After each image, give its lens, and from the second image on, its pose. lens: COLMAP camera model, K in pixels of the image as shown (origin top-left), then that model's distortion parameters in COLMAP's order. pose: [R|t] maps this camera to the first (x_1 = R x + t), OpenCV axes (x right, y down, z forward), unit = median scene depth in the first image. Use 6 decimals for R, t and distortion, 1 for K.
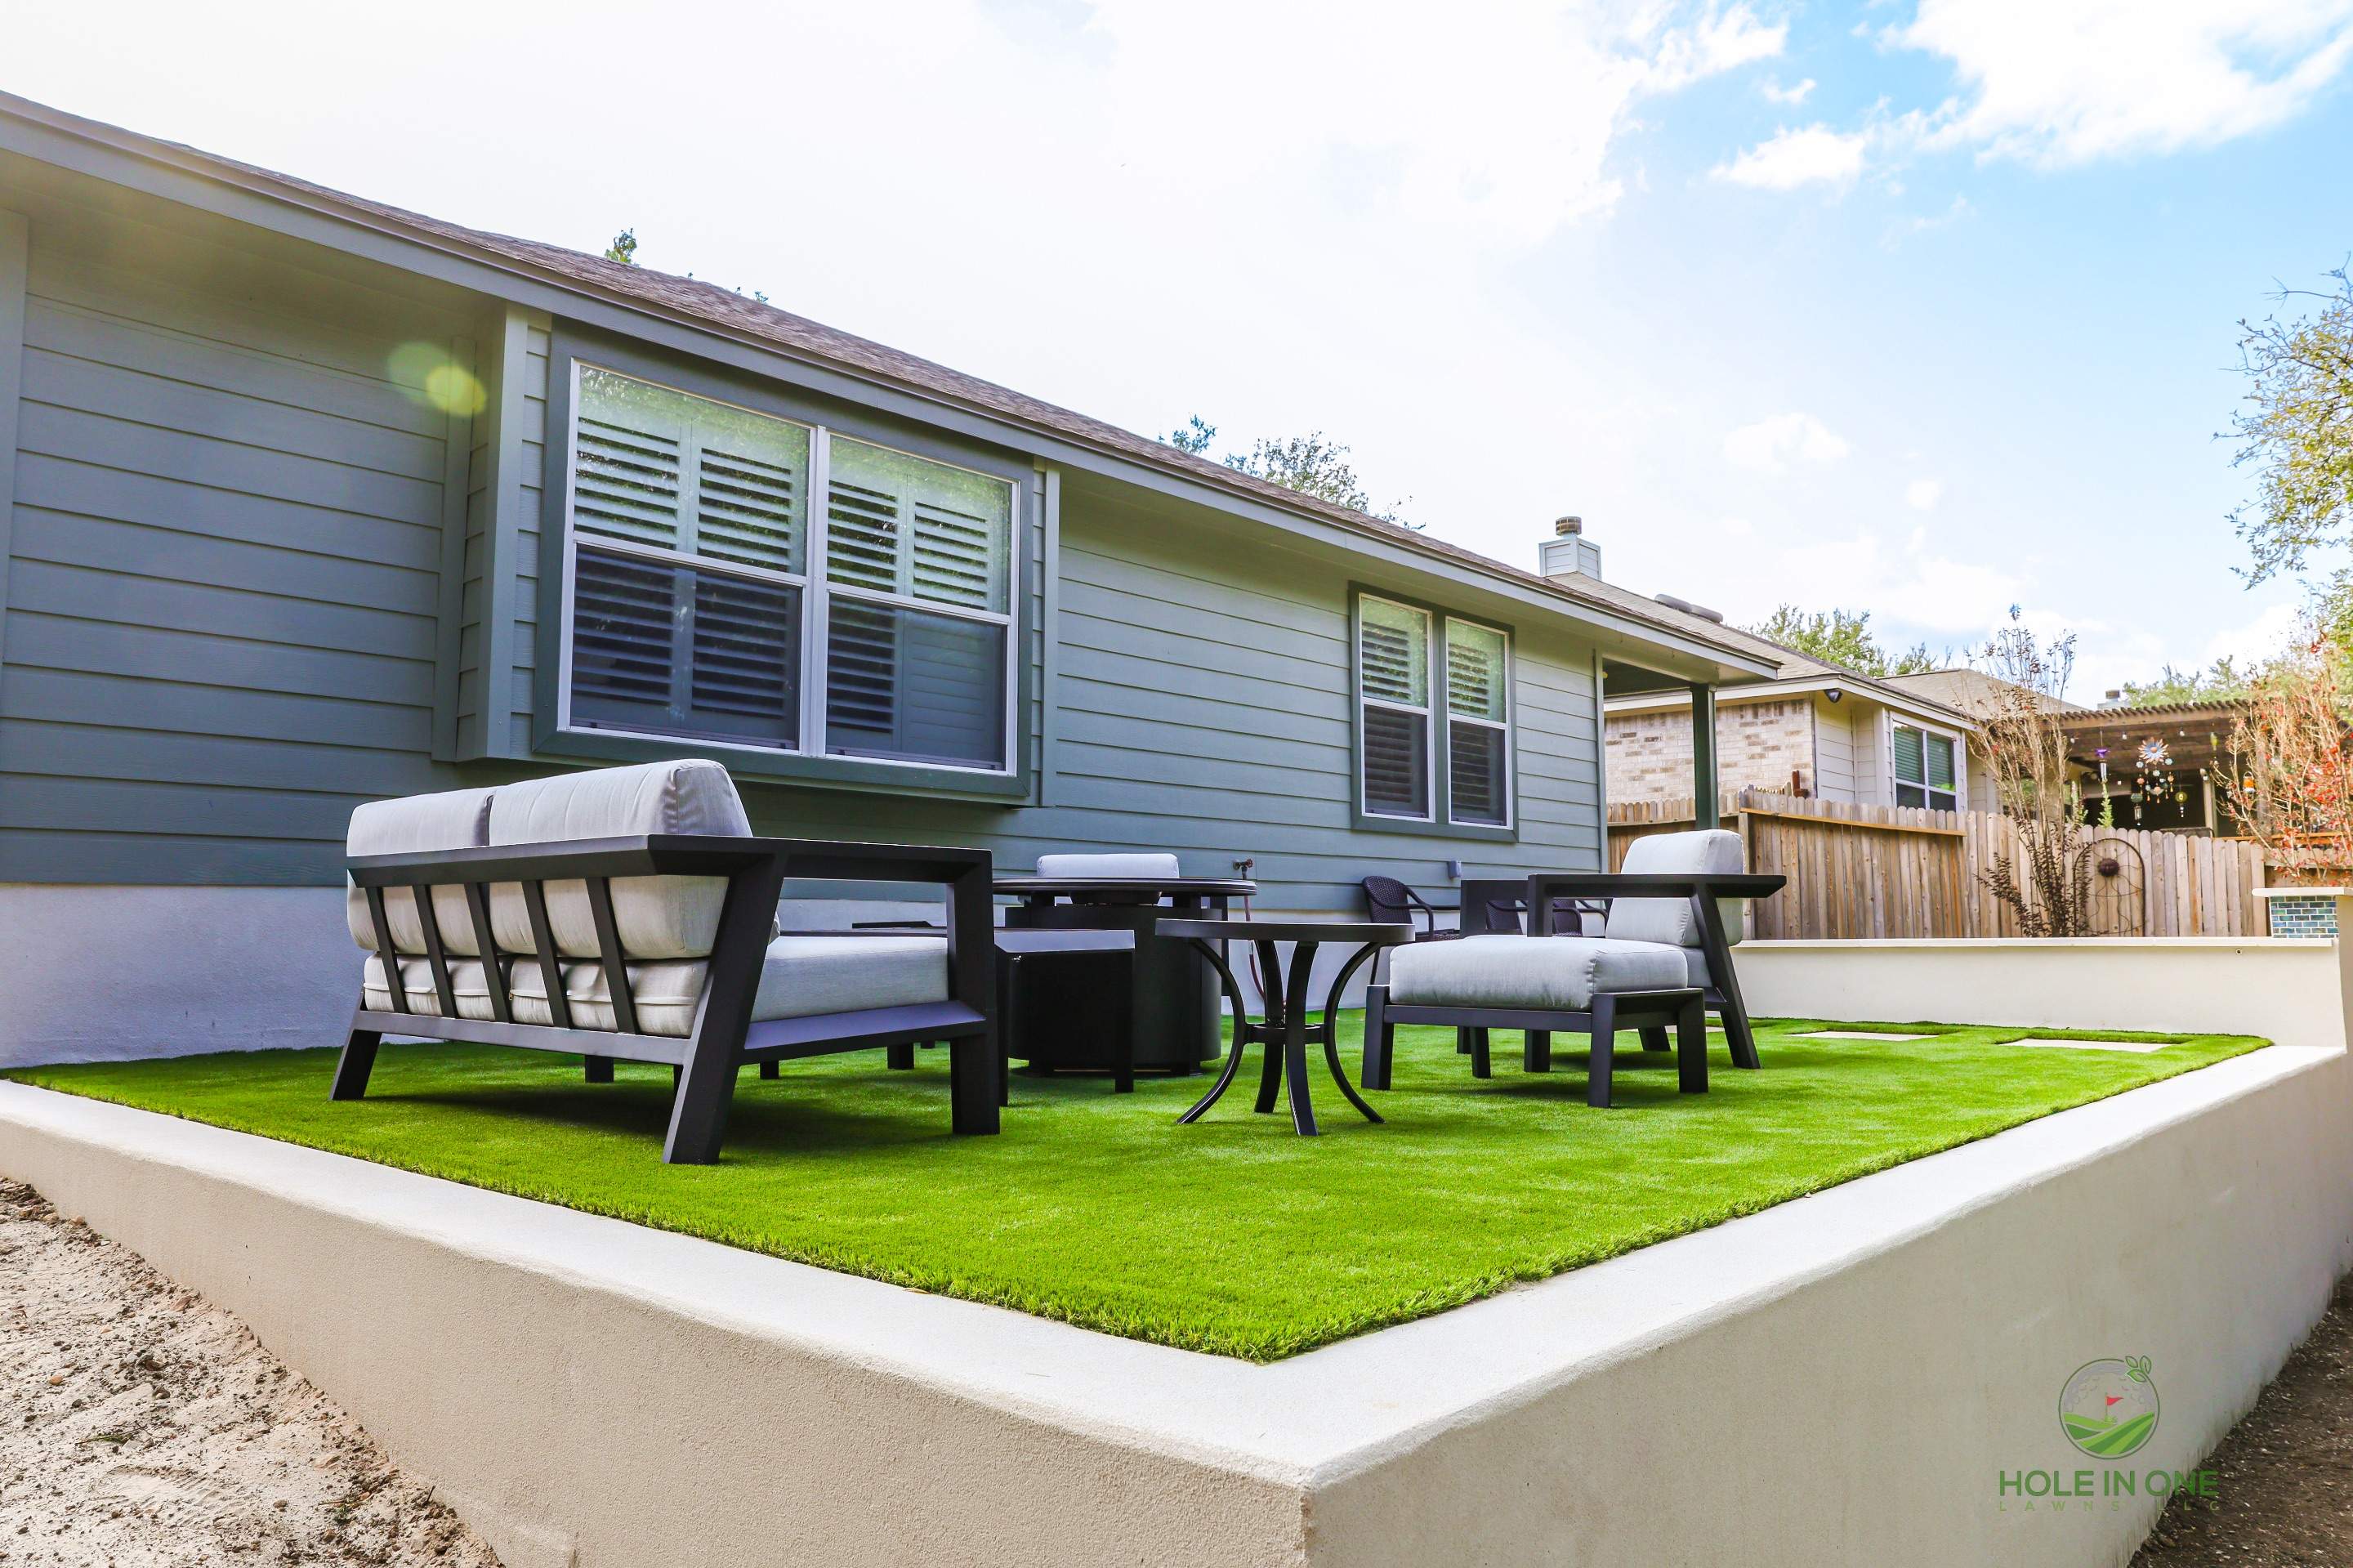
lens RADIAL K [[1636.4, 0, 1187.6], [0, 1636.4, 783.5], [0, 0, 1]] dist [-0.046235, 0.056852]
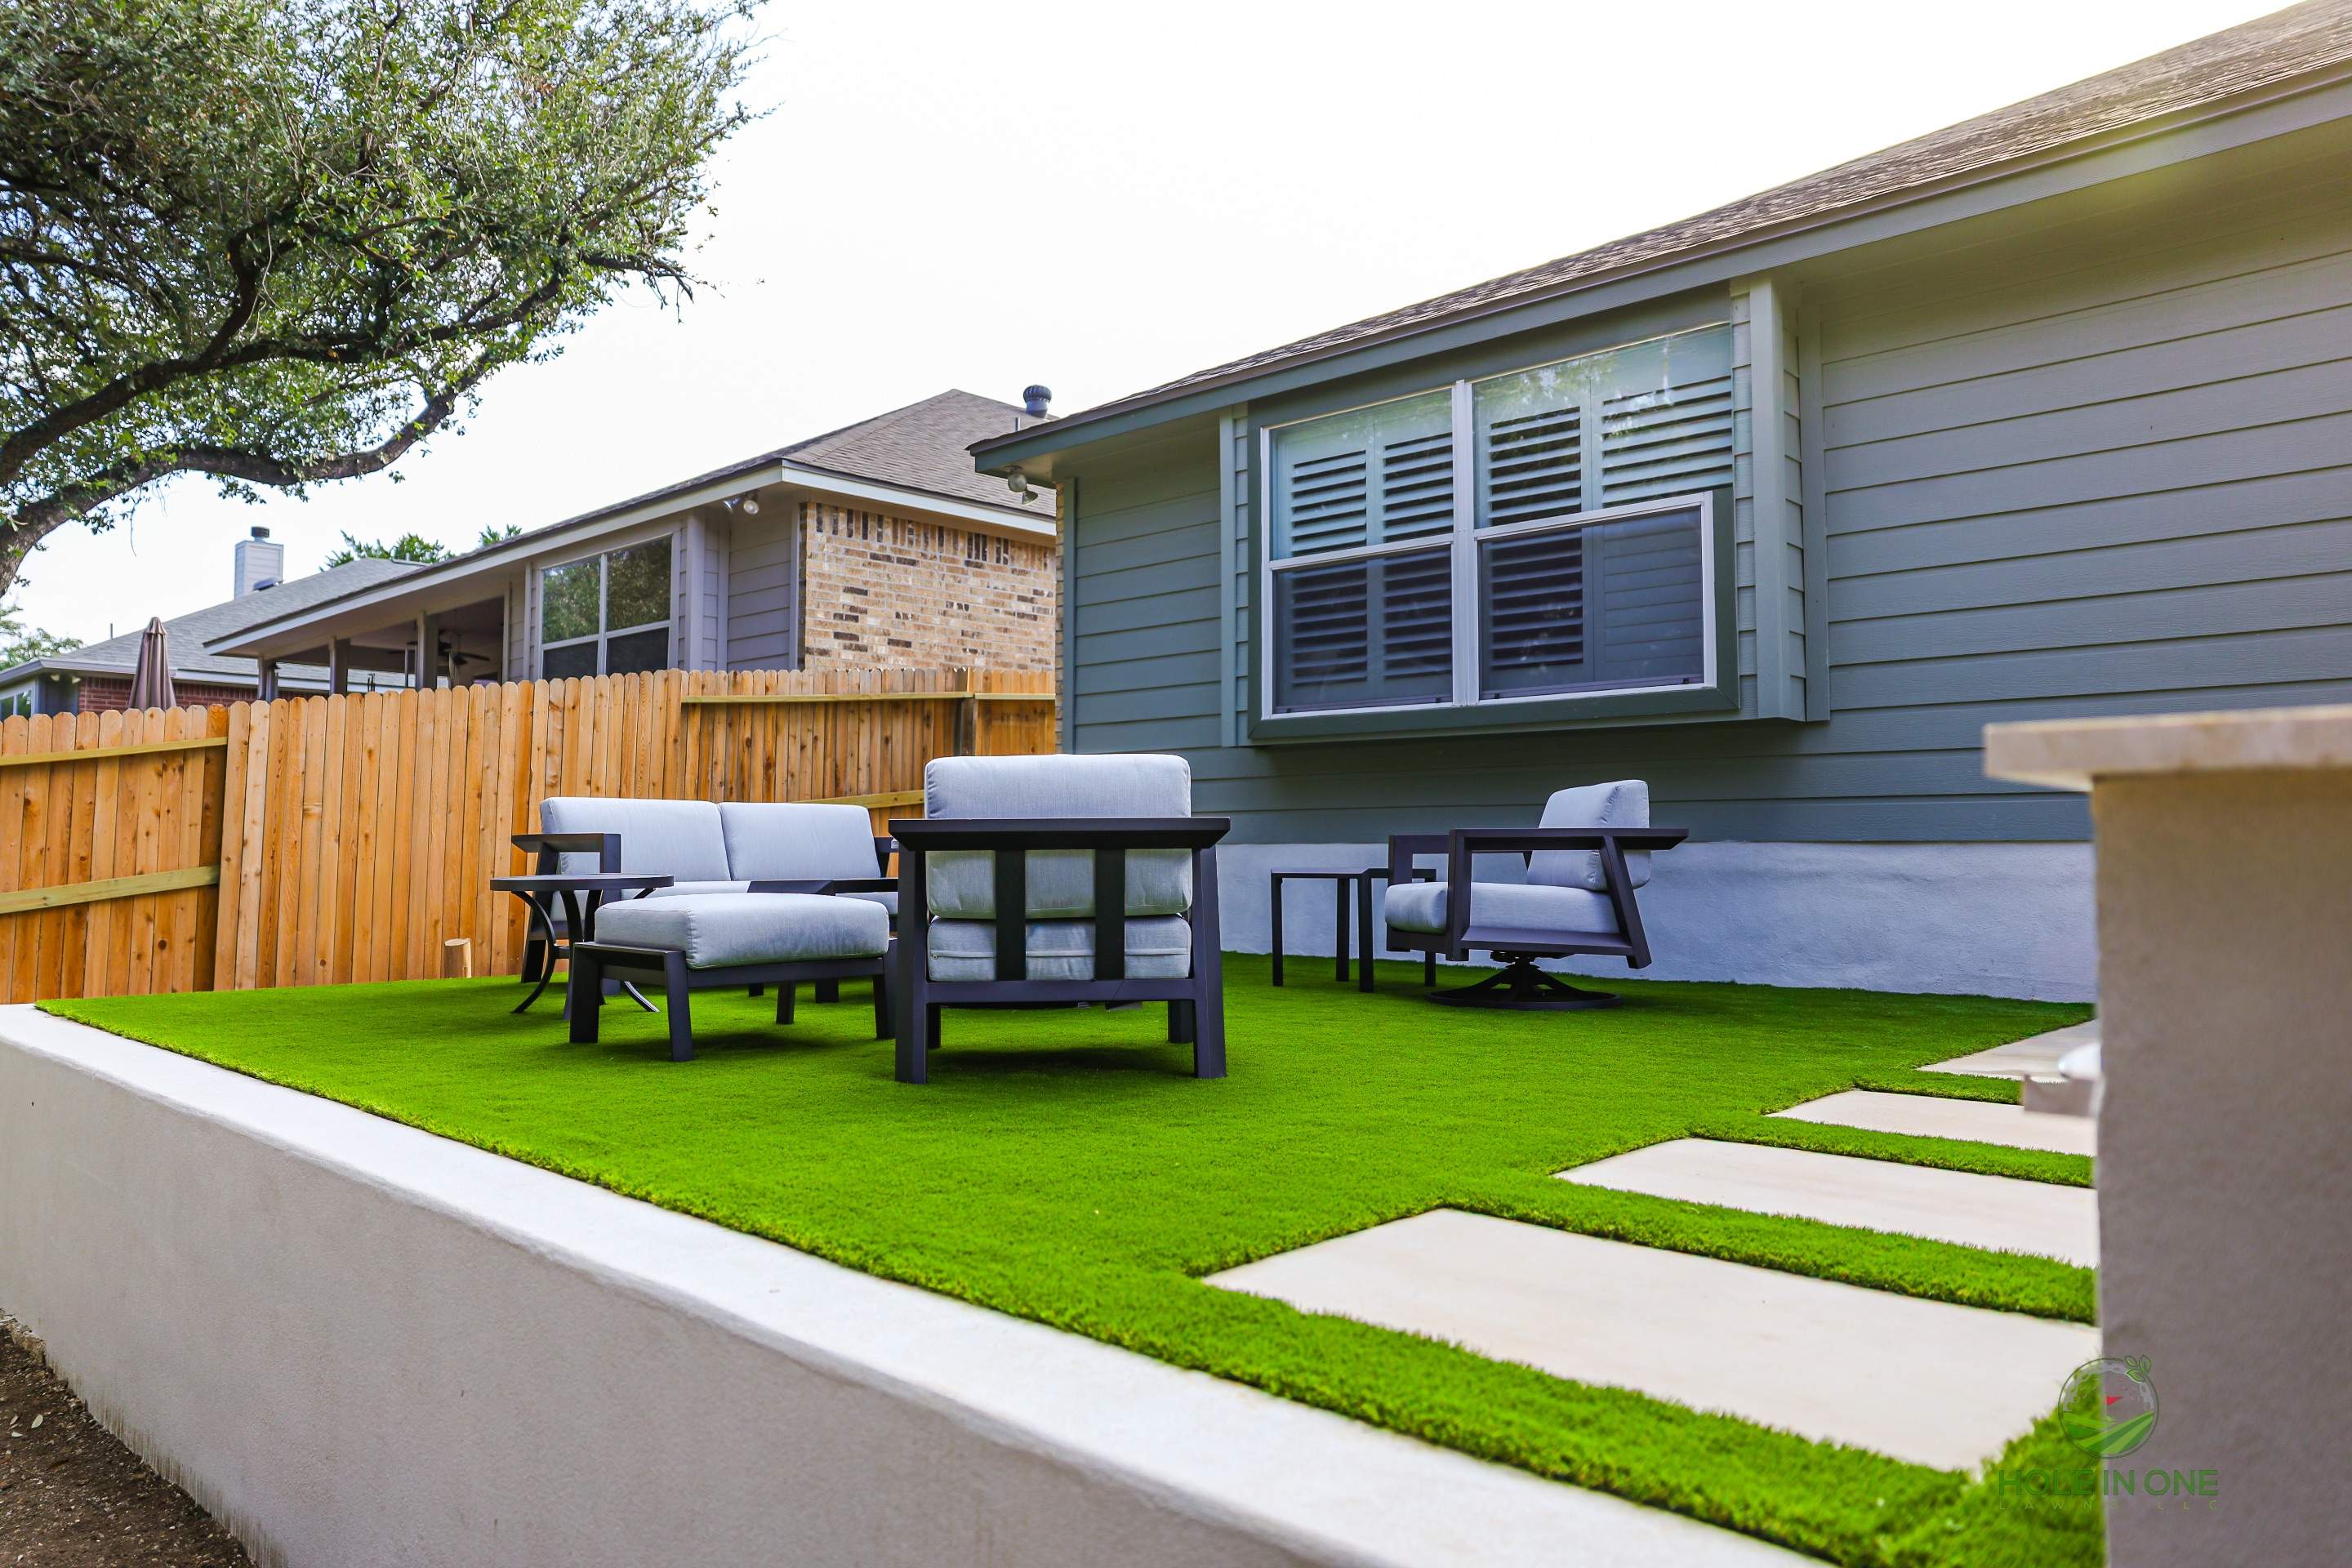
lens RADIAL K [[1635.6, 0, 1178.6], [0, 1635.6, 769.7], [0, 0, 1]] dist [-0.046235, 0.056852]
pose [[-0.034451, -0.053303, -0.997984, 0.738593], [0.092707, 0.994101, -0.056296, 0.059822], [0.995097, -0.094460, -0.029306, 0.781345]]
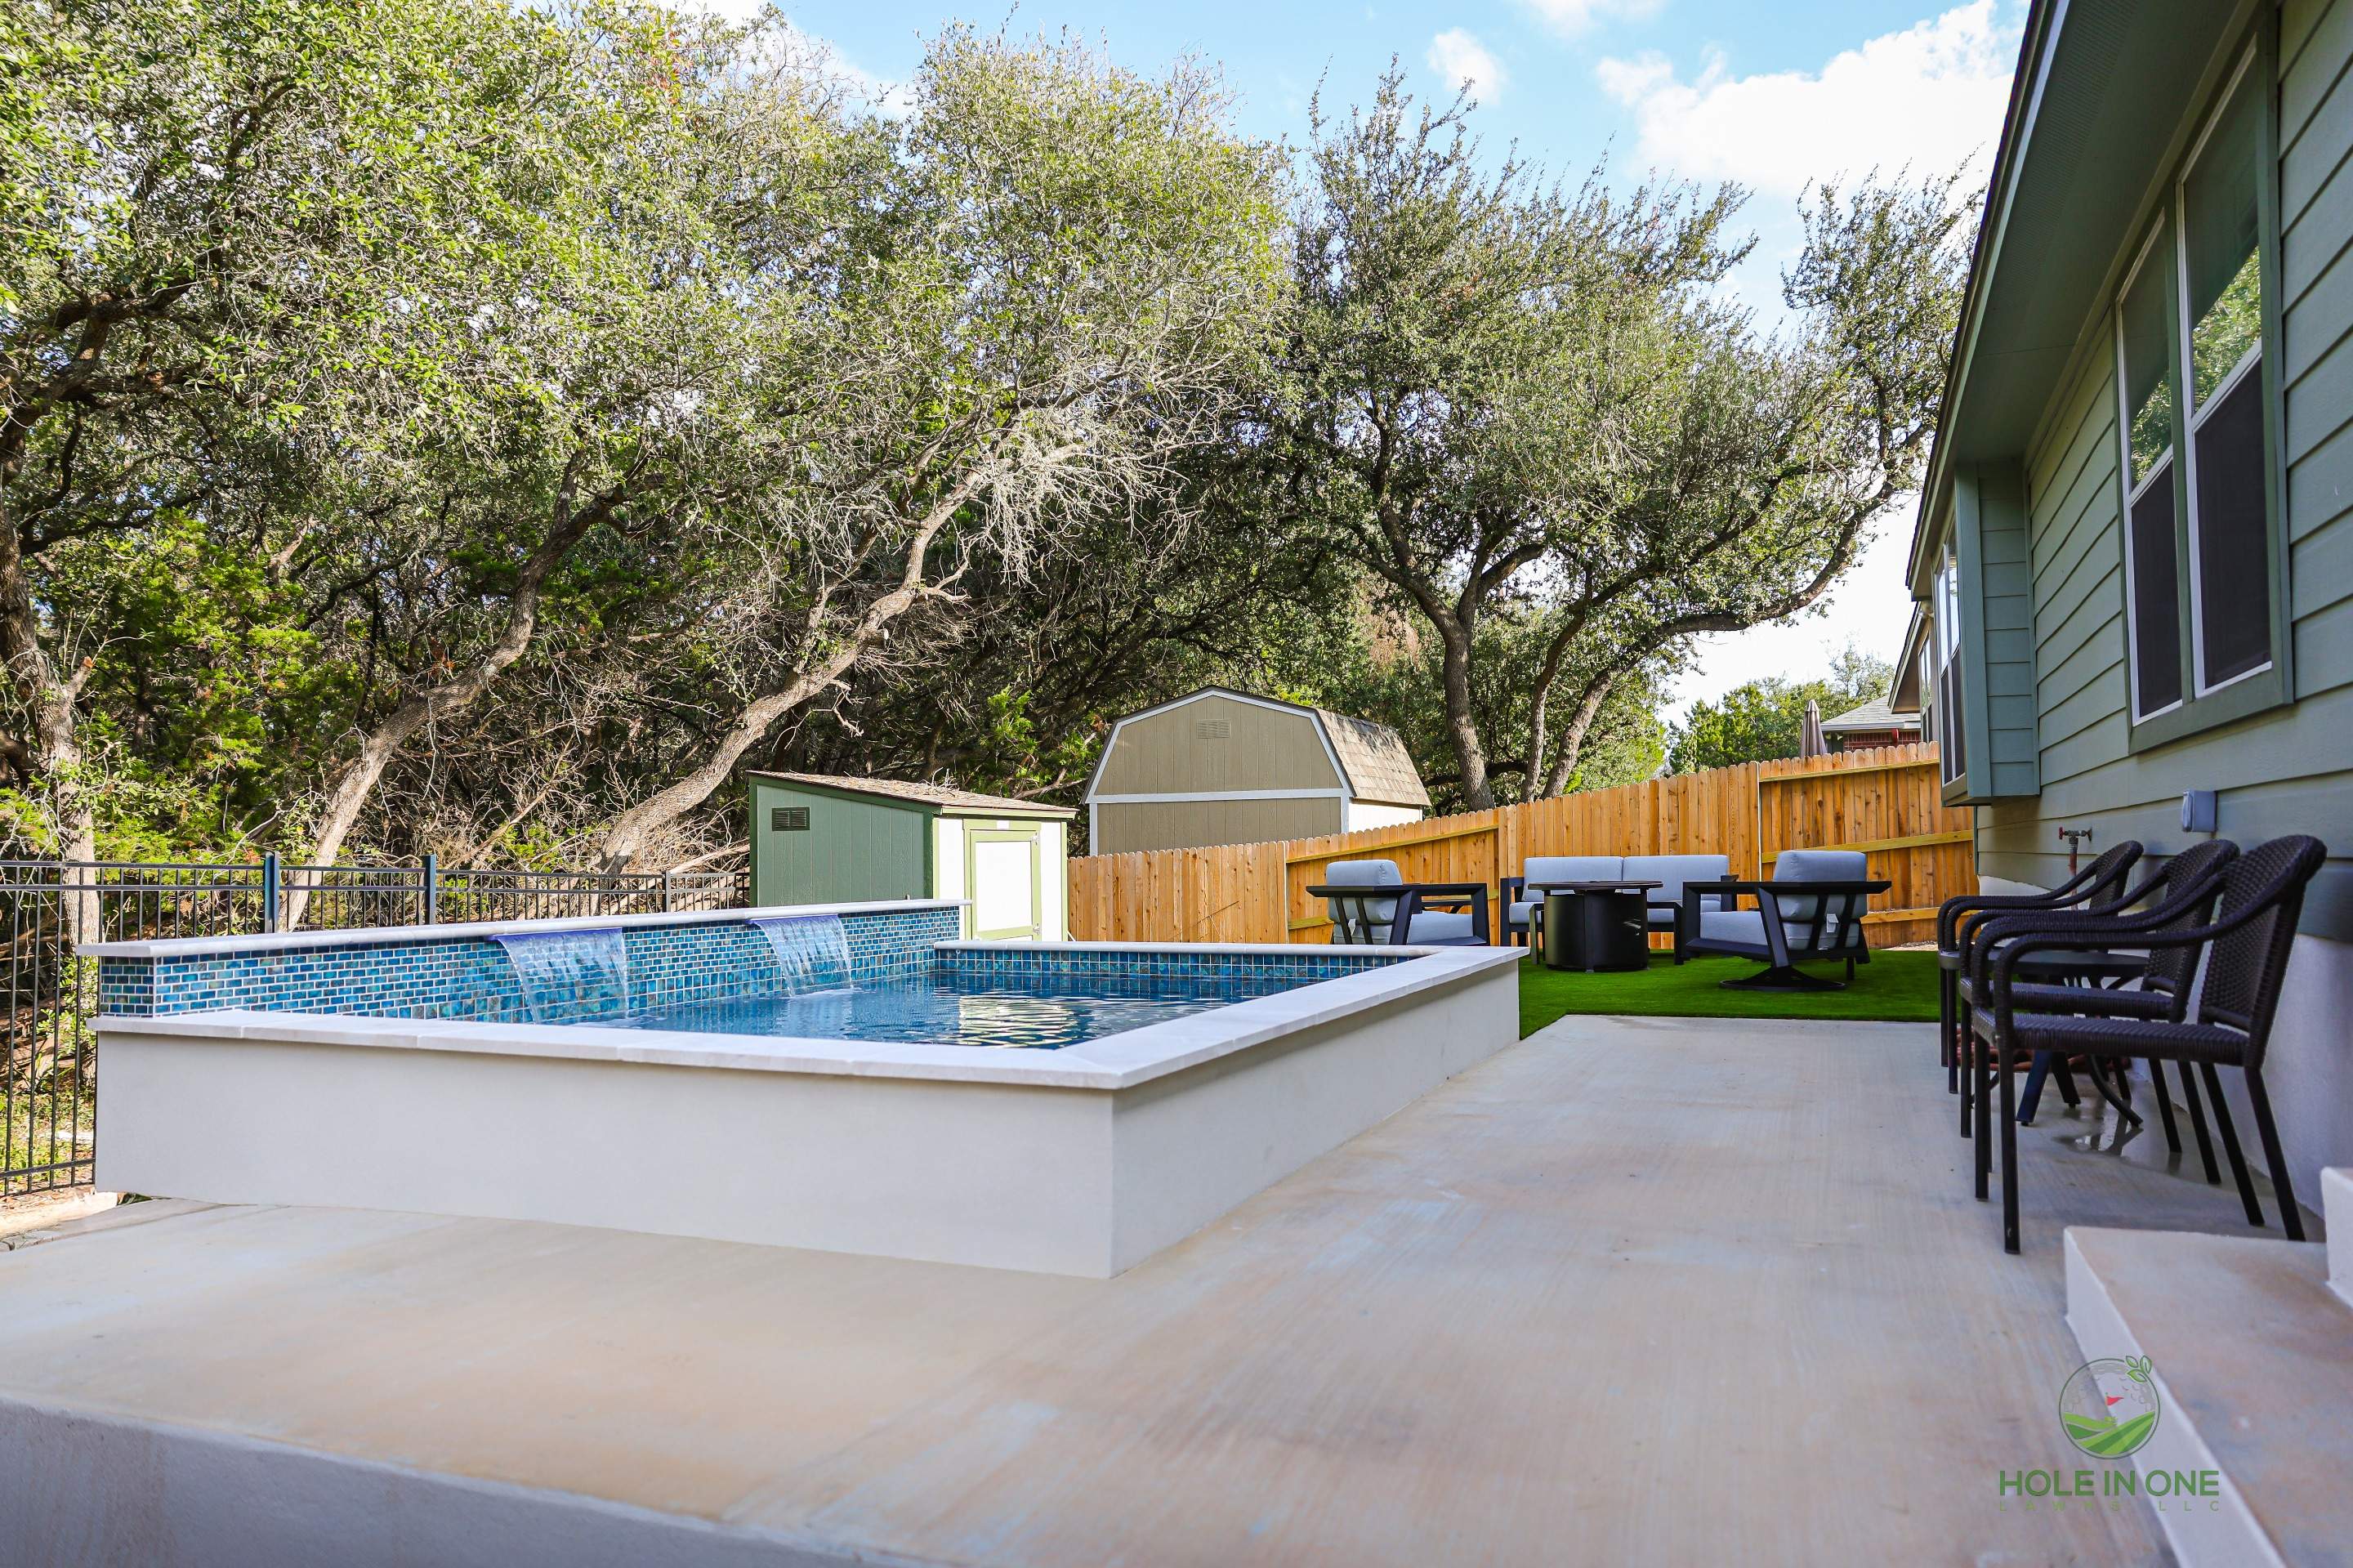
lens RADIAL K [[1604.3, 0, 1207.2], [0, 1604.3, 765.0], [0, 0, 1]] dist [-0.034217, 0.048828]
pose [[-0.937501, -0.008571, -0.347877, 0.783691], [0.045046, 0.988296, -0.145745, 0.127534], [0.345054, -0.152306, -0.926143, 1.872898]]
